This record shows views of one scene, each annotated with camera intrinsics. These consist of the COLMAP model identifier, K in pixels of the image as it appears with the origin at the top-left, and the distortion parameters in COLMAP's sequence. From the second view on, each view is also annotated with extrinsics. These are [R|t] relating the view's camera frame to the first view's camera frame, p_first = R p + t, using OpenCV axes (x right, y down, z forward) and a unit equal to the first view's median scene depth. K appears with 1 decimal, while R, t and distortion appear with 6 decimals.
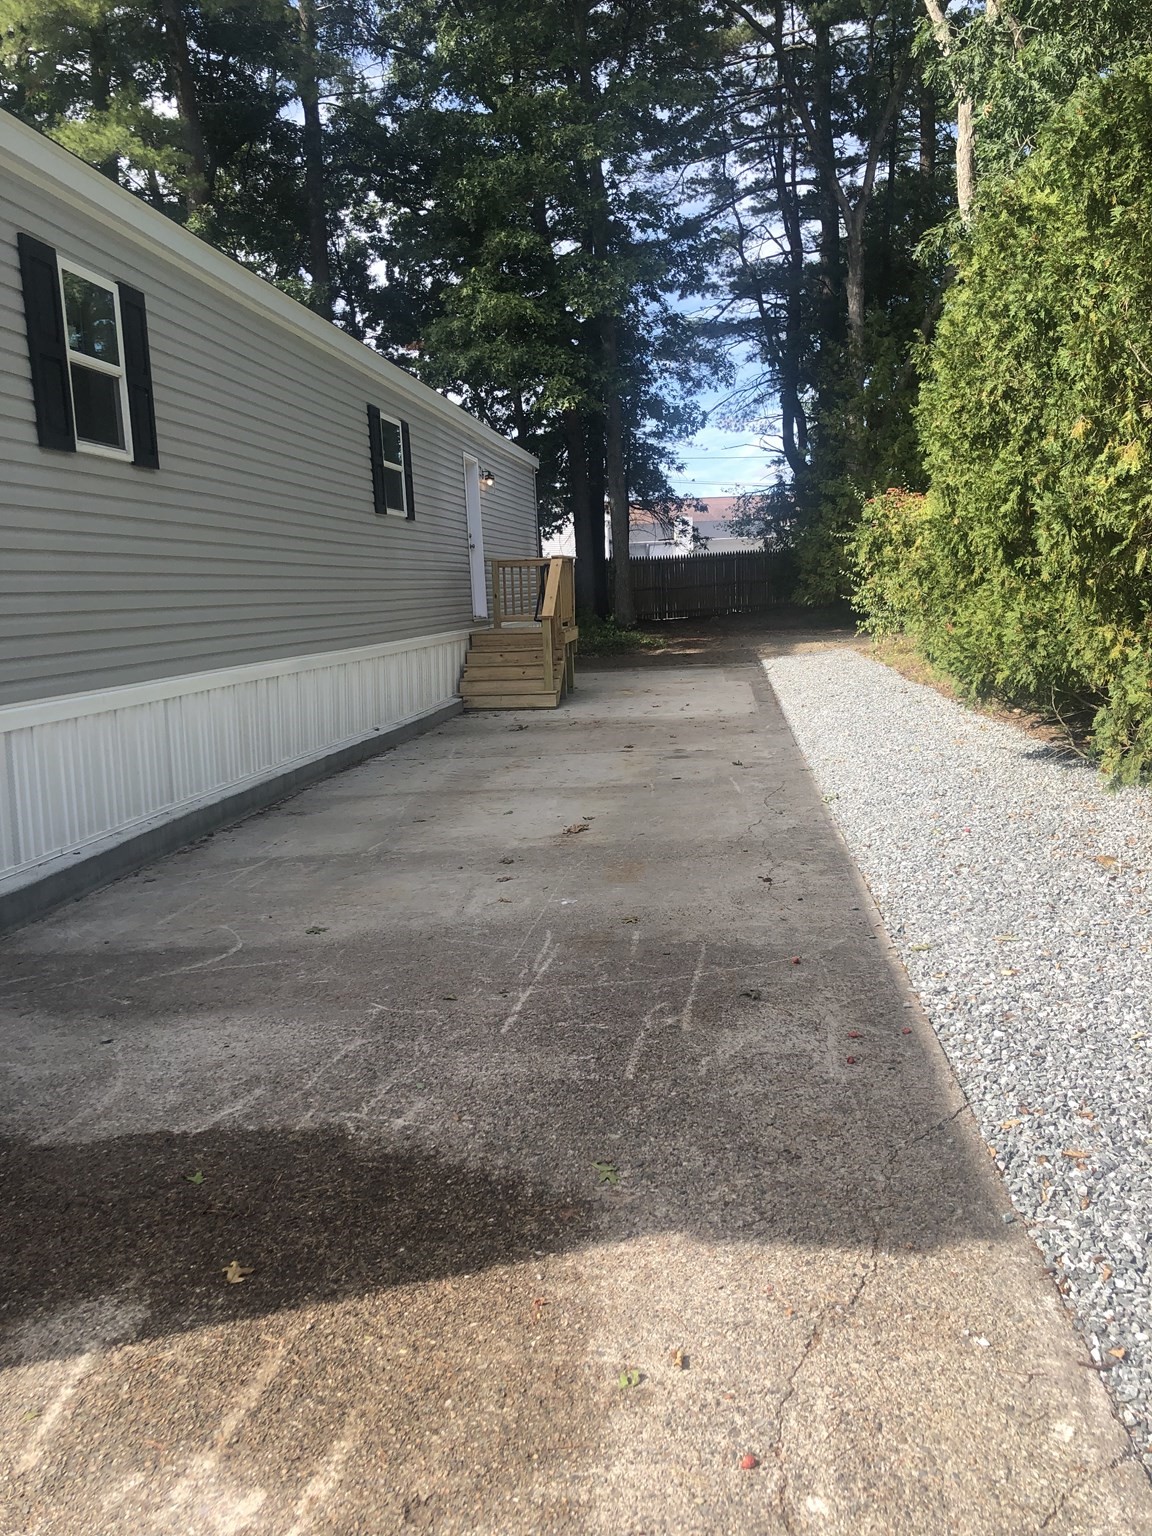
lens RADIAL K [[1276.1, 0, 582.8], [0, 1276.1, 766.8], [0, 0, 1]] dist [0.031949, -0.042397]
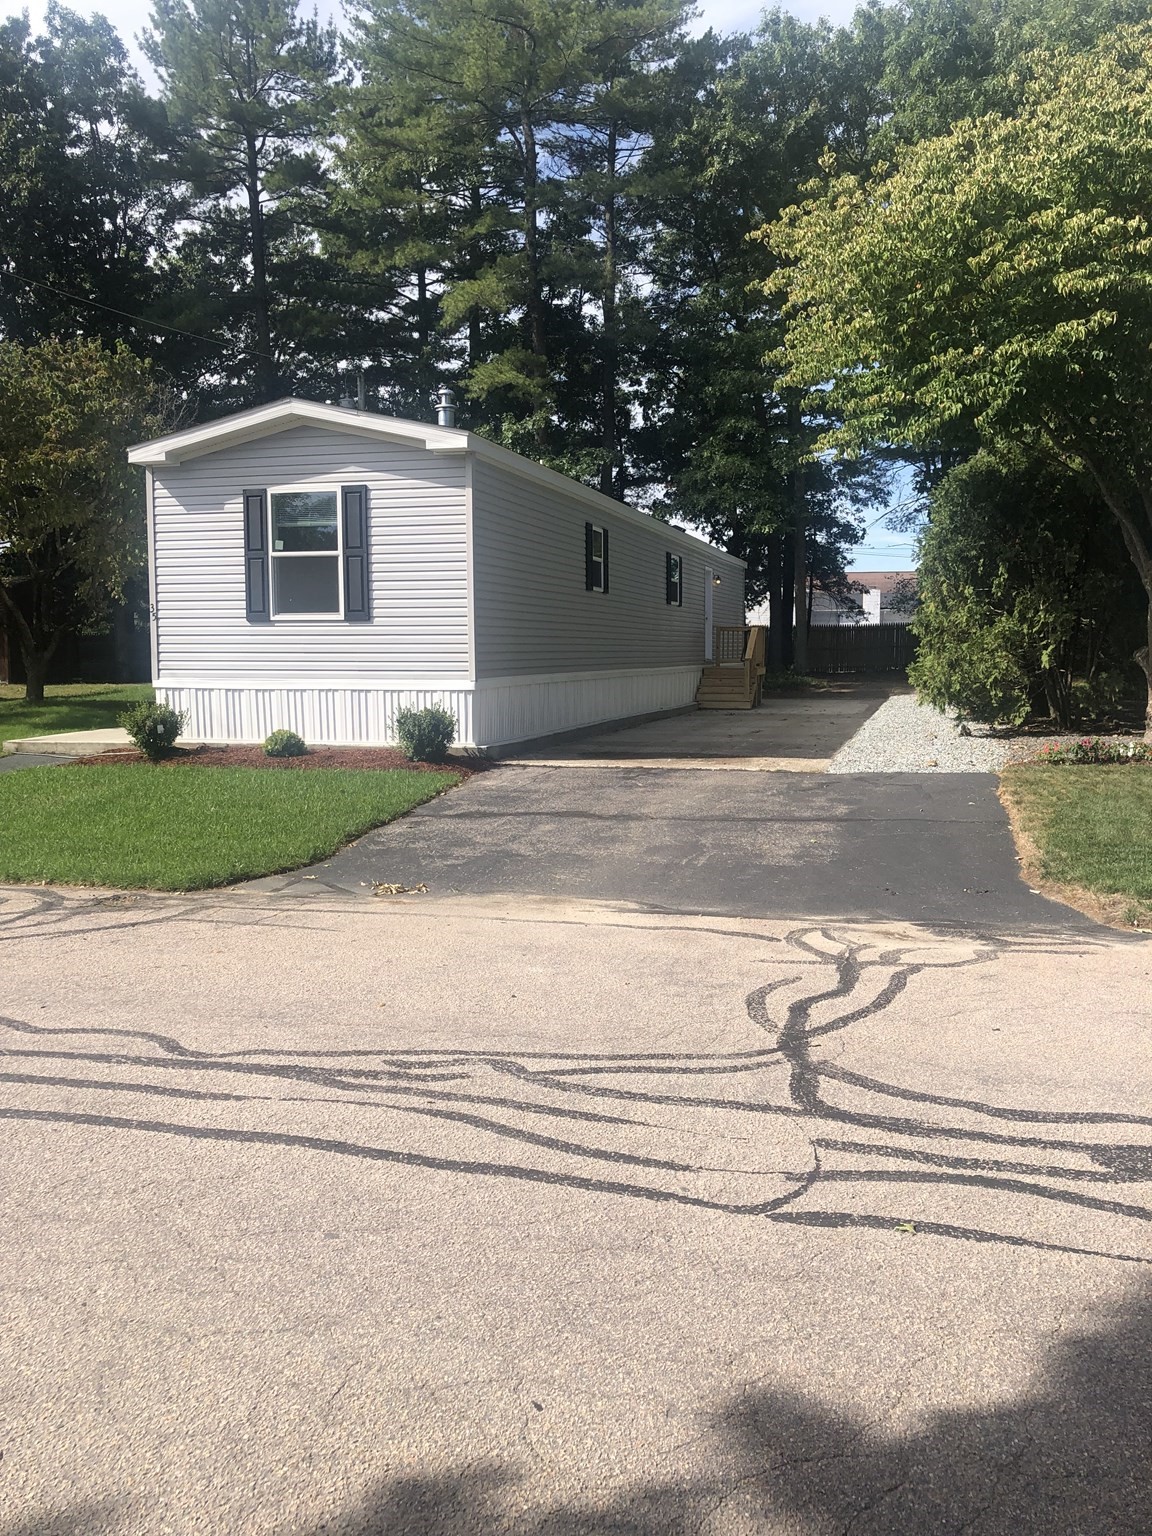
lens RADIAL K [[1276.1, 0, 577.7], [0, 1276.1, 768.9], [0, 0, 1]] dist [0.031949, -0.042397]
pose [[0.986657, 0.051131, -0.154575, 0.014906], [-0.057845, 0.997554, -0.039249, 0.082962], [0.152190, 0.047666, 0.987201, -0.551845]]
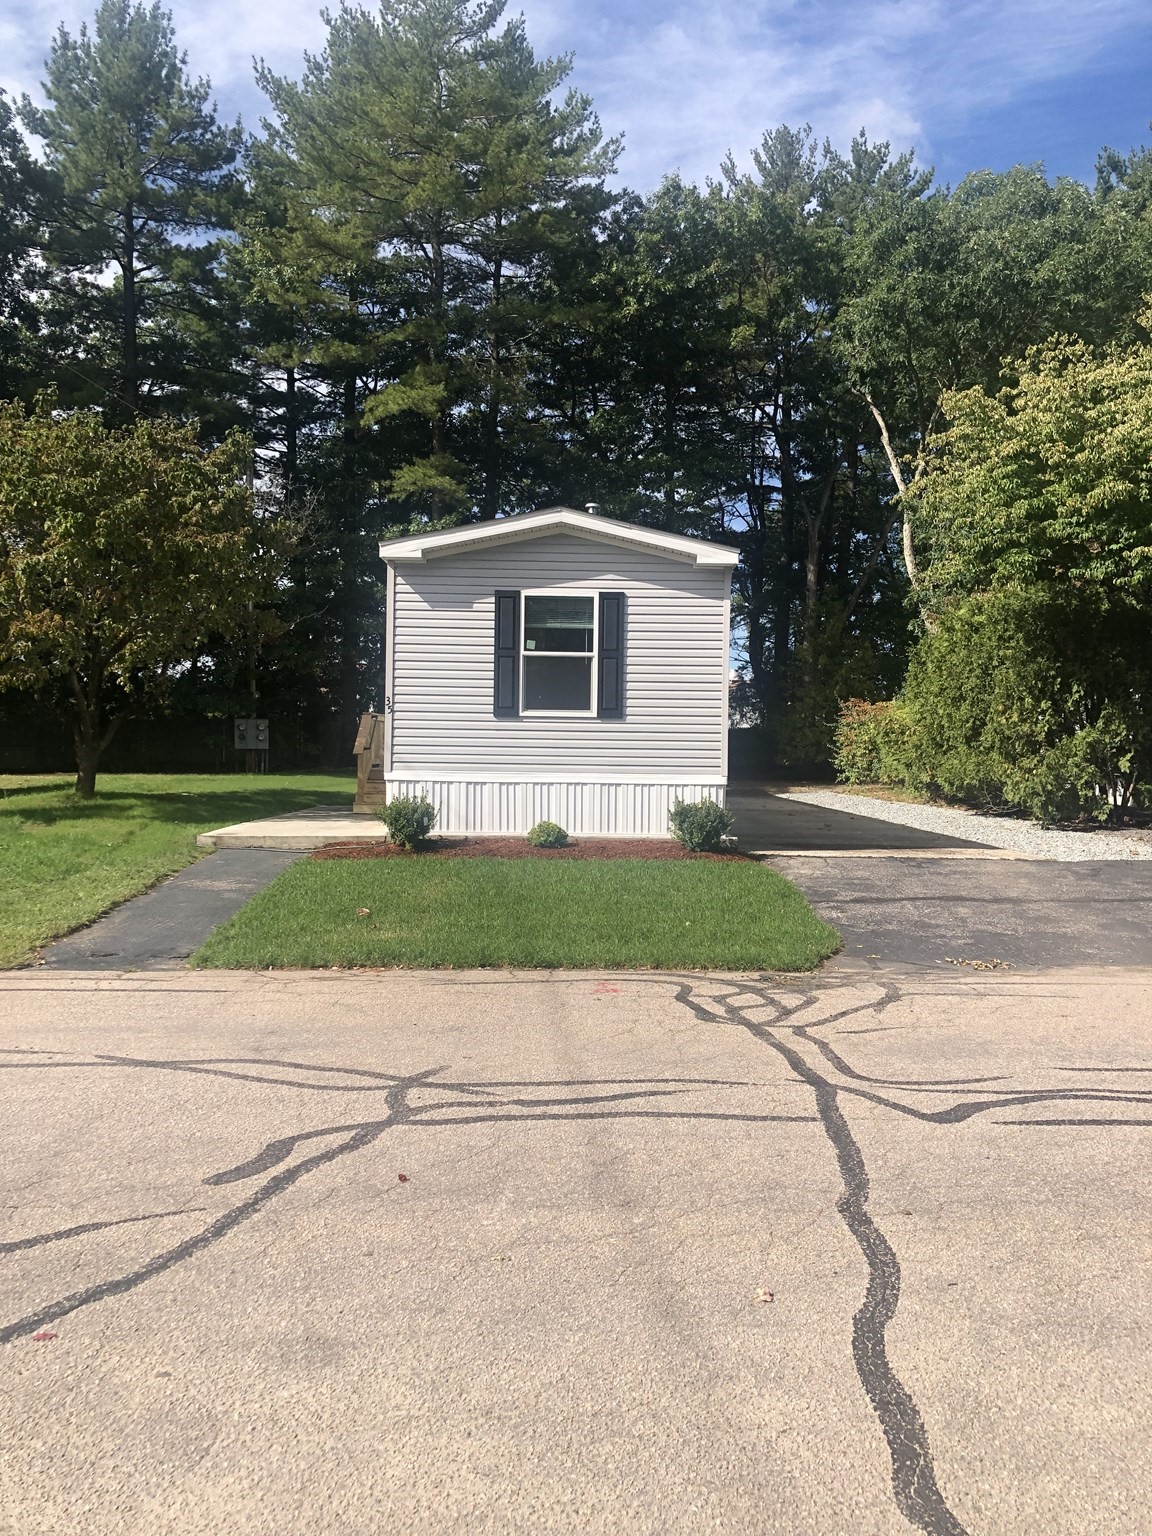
lens RADIAL K [[1276.1, 0, 586.2], [0, 1276.1, 772.7], [0, 0, 1]] dist [0.031949, -0.042397]
pose [[0.991433, 0.052461, 0.119618, -0.300320], [-0.037242, 0.991320, -0.126088, 0.104609], [-0.125194, 0.120553, 0.984781, -0.599910]]
